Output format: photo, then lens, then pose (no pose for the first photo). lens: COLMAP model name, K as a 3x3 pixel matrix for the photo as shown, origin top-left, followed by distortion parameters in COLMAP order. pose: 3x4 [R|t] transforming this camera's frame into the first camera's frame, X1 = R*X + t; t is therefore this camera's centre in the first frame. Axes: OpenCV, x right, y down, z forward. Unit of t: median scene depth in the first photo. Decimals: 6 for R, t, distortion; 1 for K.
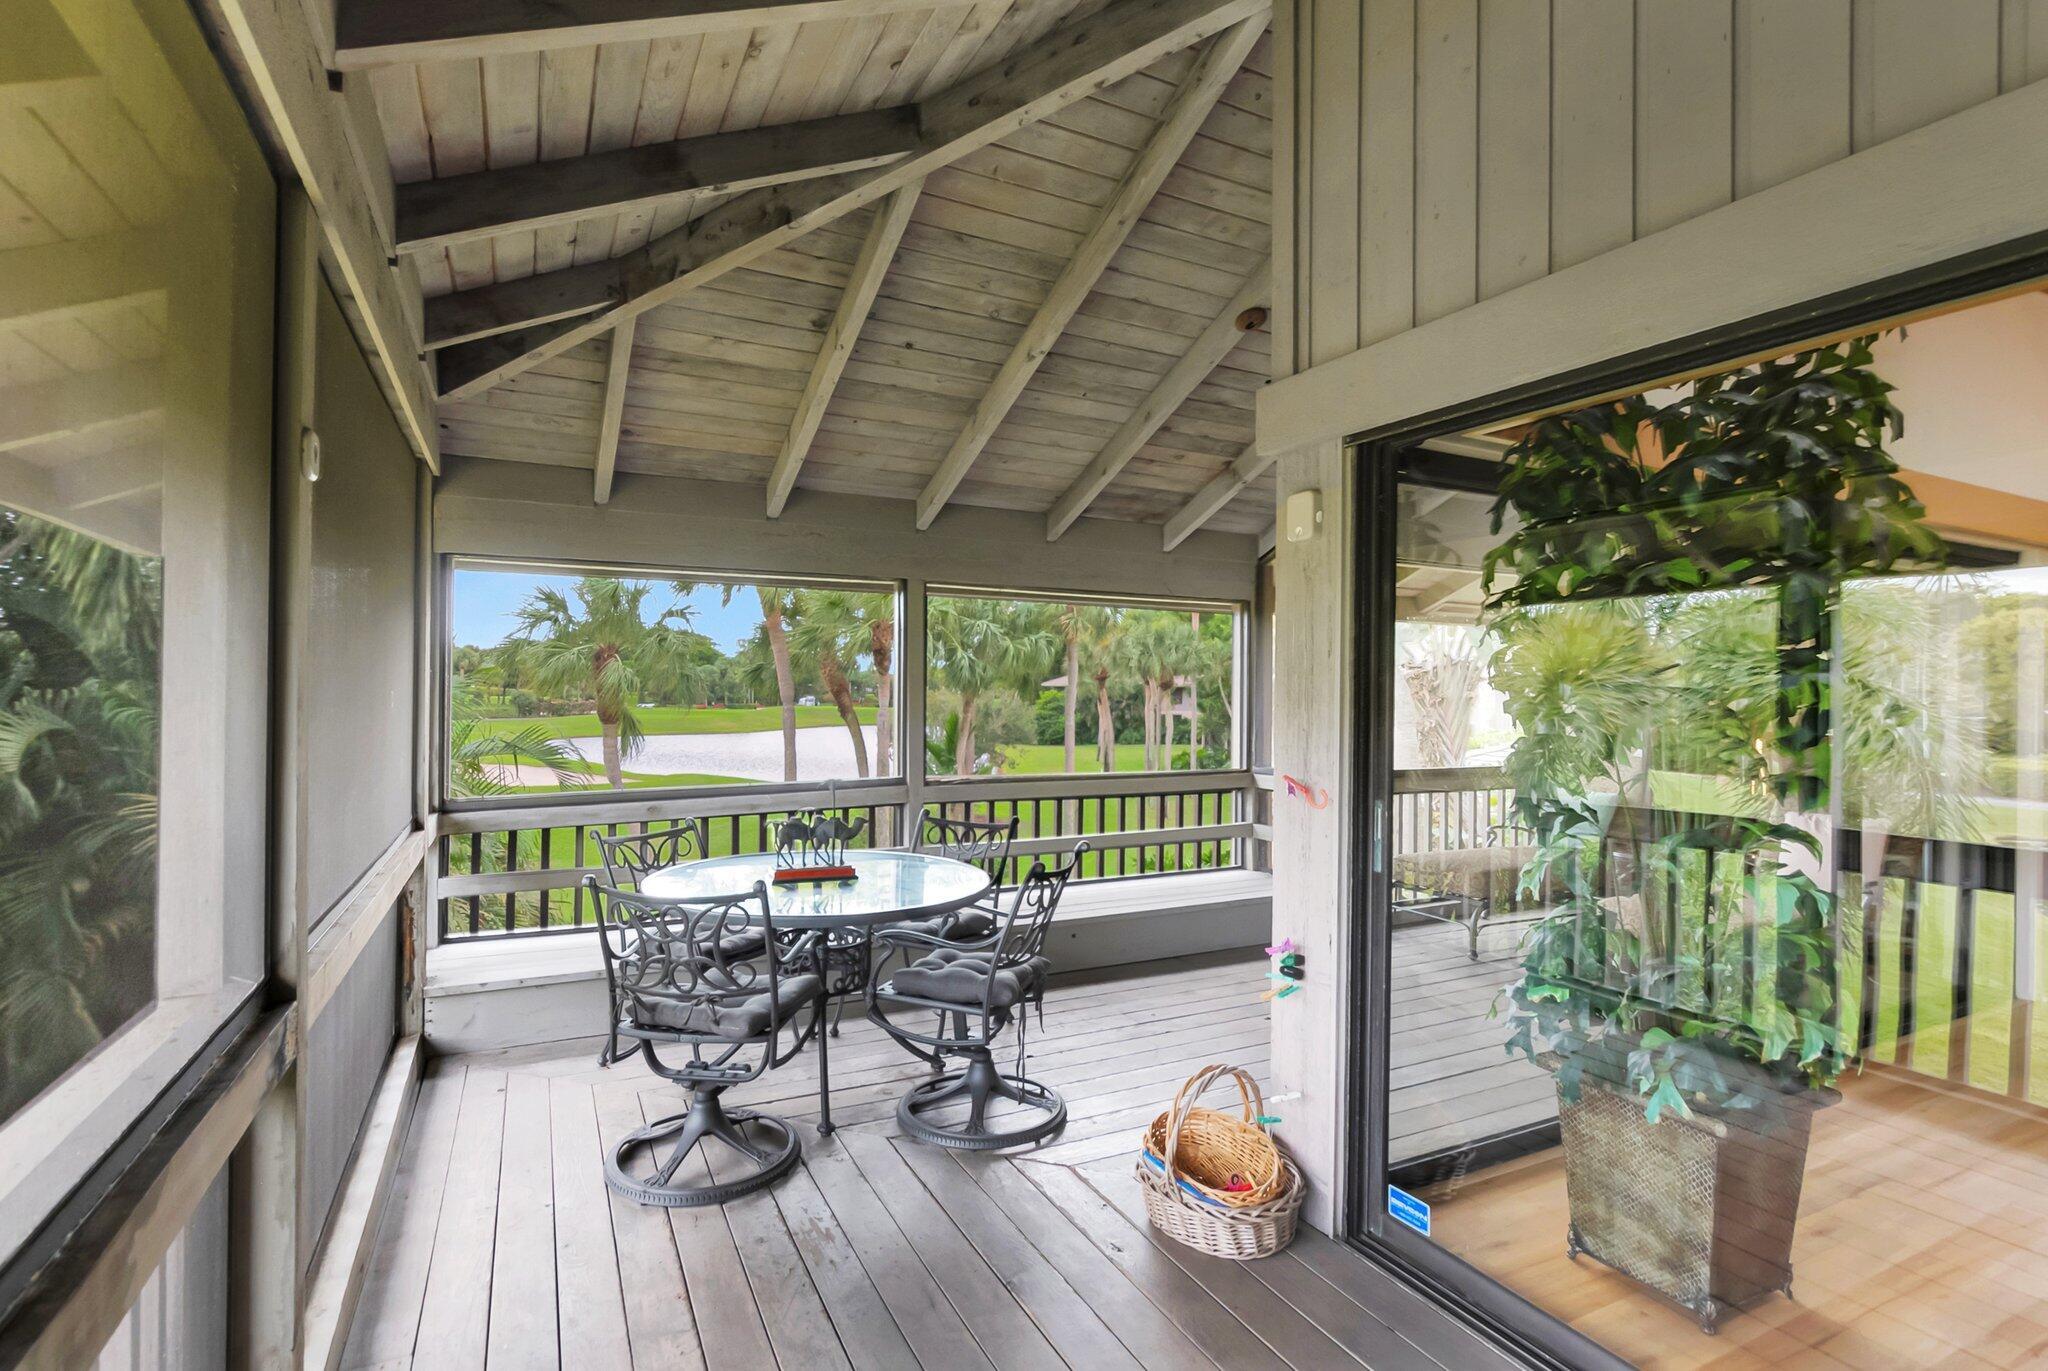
lens RADIAL K [[973.2, 0, 999.7], [0, 973.2, 688.8], [0, 0, 1]] dist [-0.004290, -0.000273]
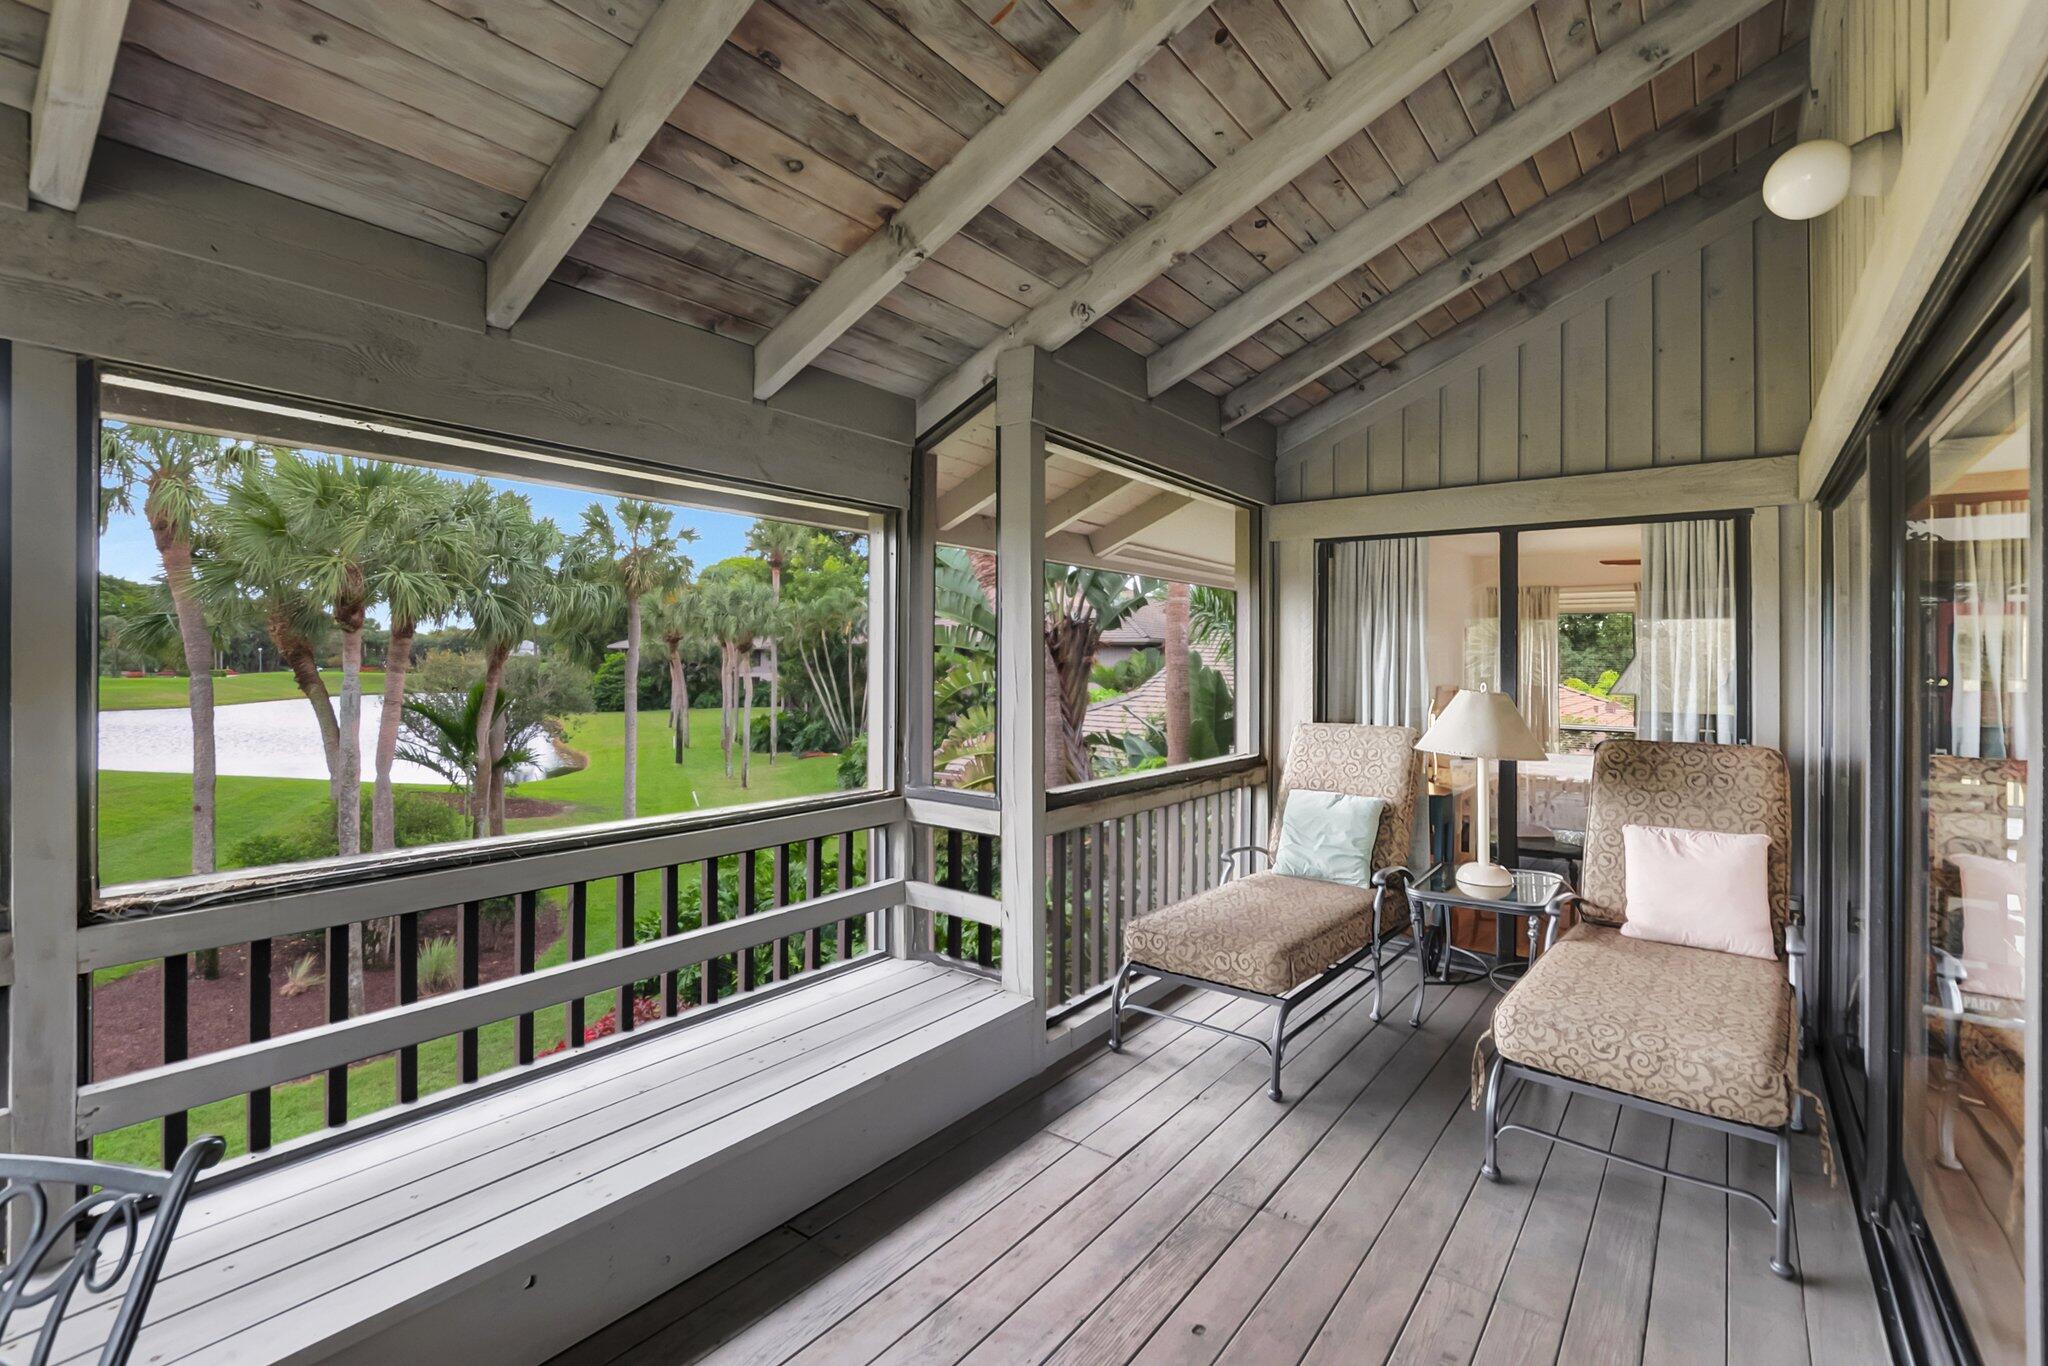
lens RADIAL K [[922.0, 0, 1022.3], [0, 922.0, 653.9], [0, 0, 1]] dist [-0.012402, -0.000529]
pose [[0.894728, 0.000277, 0.446612, 0.070666], [-0.001737, 0.999994, 0.002860, -0.003056], [-0.446609, -0.003334, 0.894723, 0.456221]]
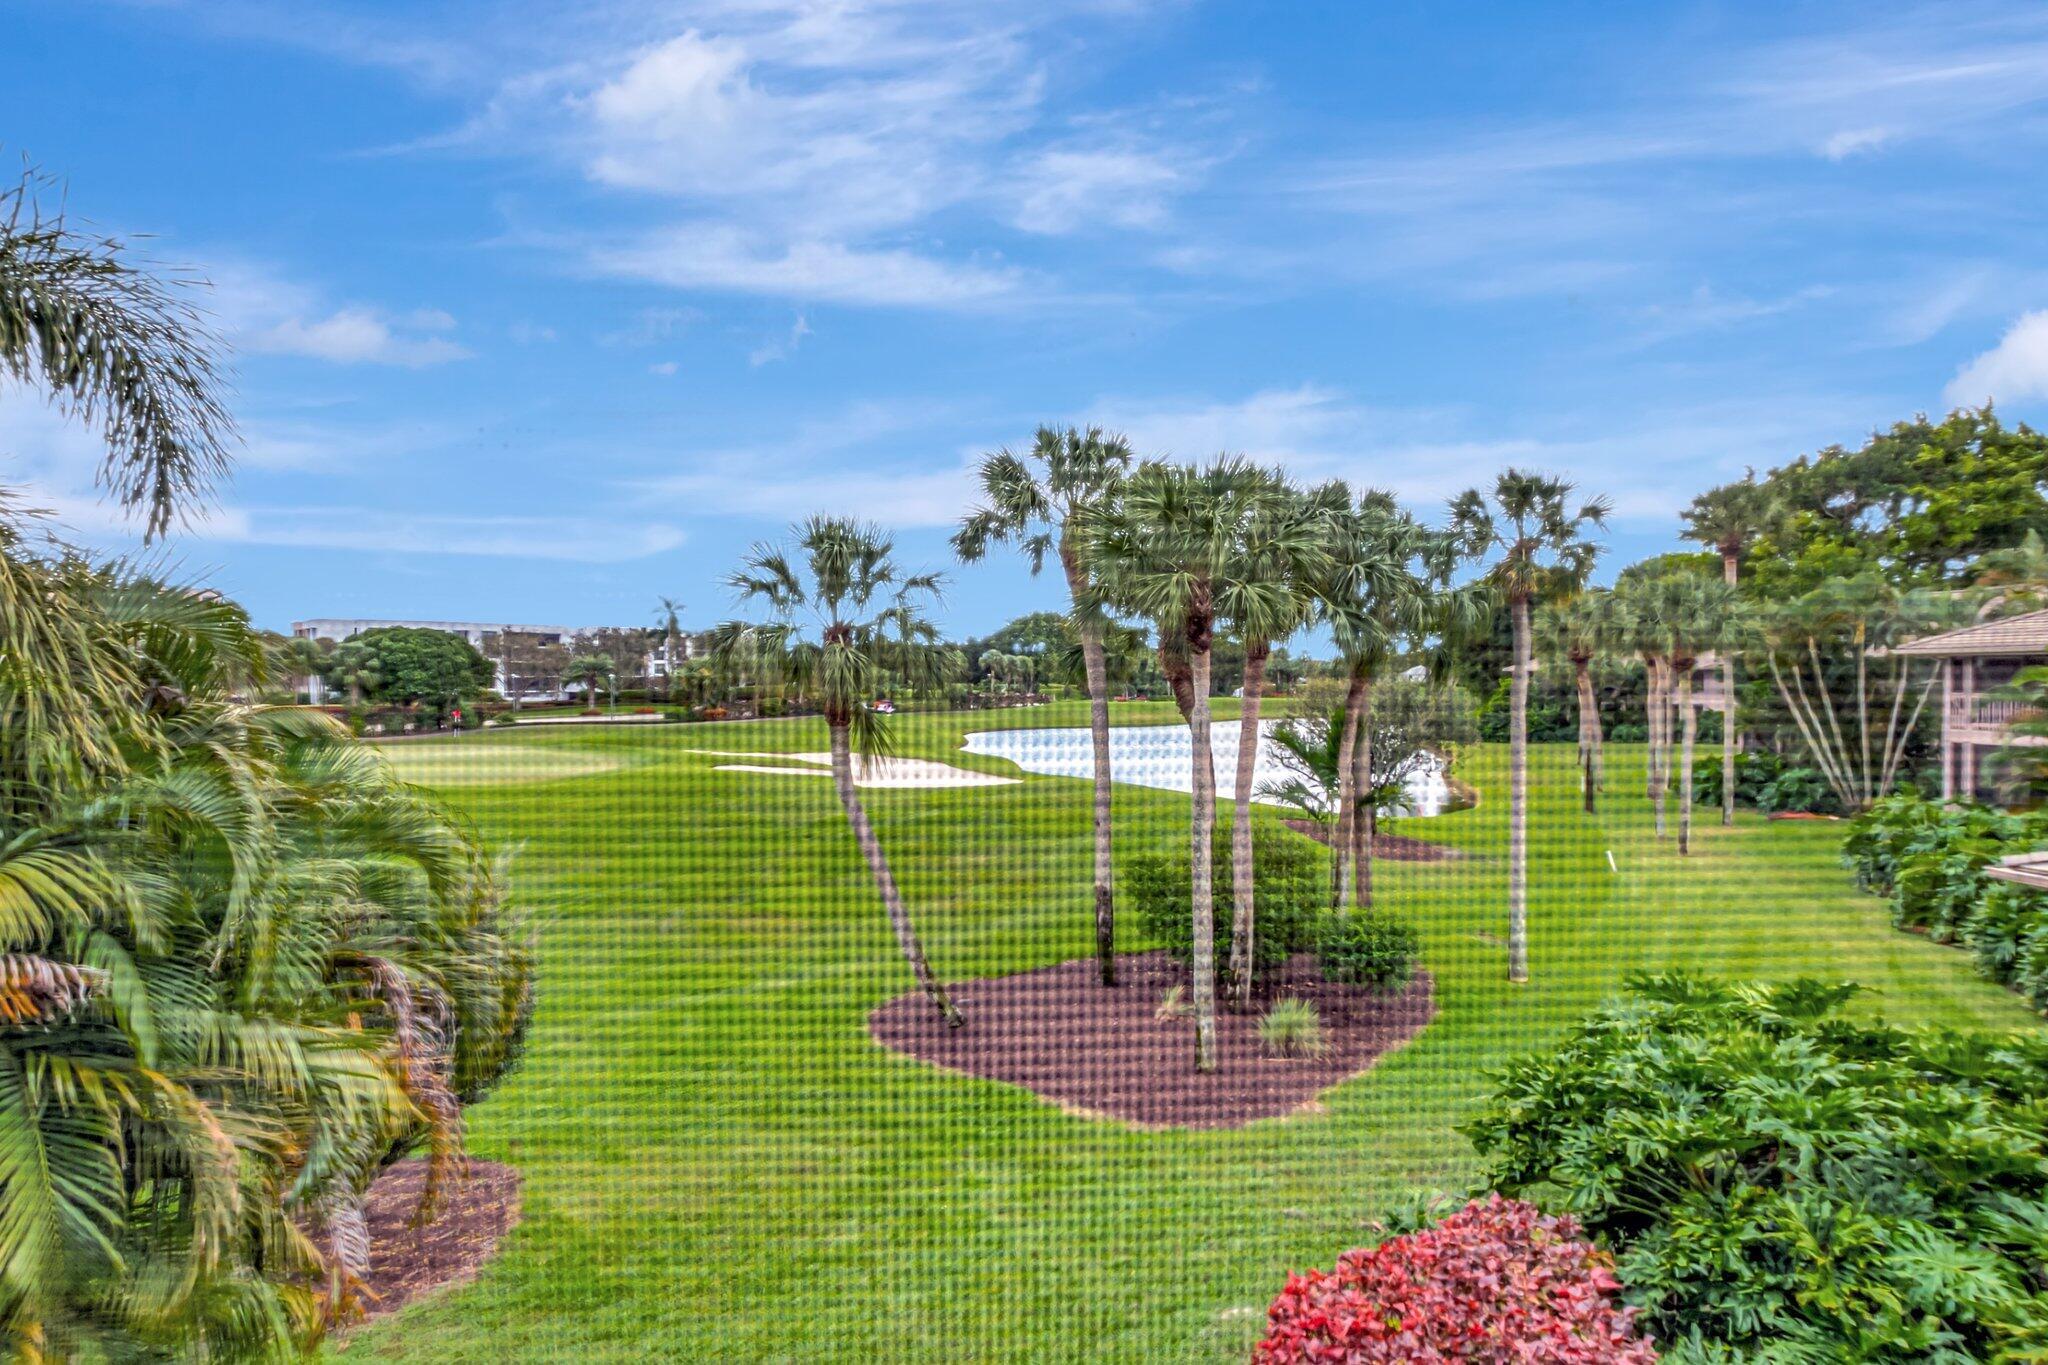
lens RADIAL K [[983.5, 0, 1024.0], [0, 983.5, 682.5], [0, 0, 1]] dist [0.000918, 0.000073]
pose [[0.913858, -0.010621, -0.405895, 0.140471], [0.012403, 0.999922, 0.001760, 0.007962], [0.405844, -0.006643, 0.913918, 0.912598]]
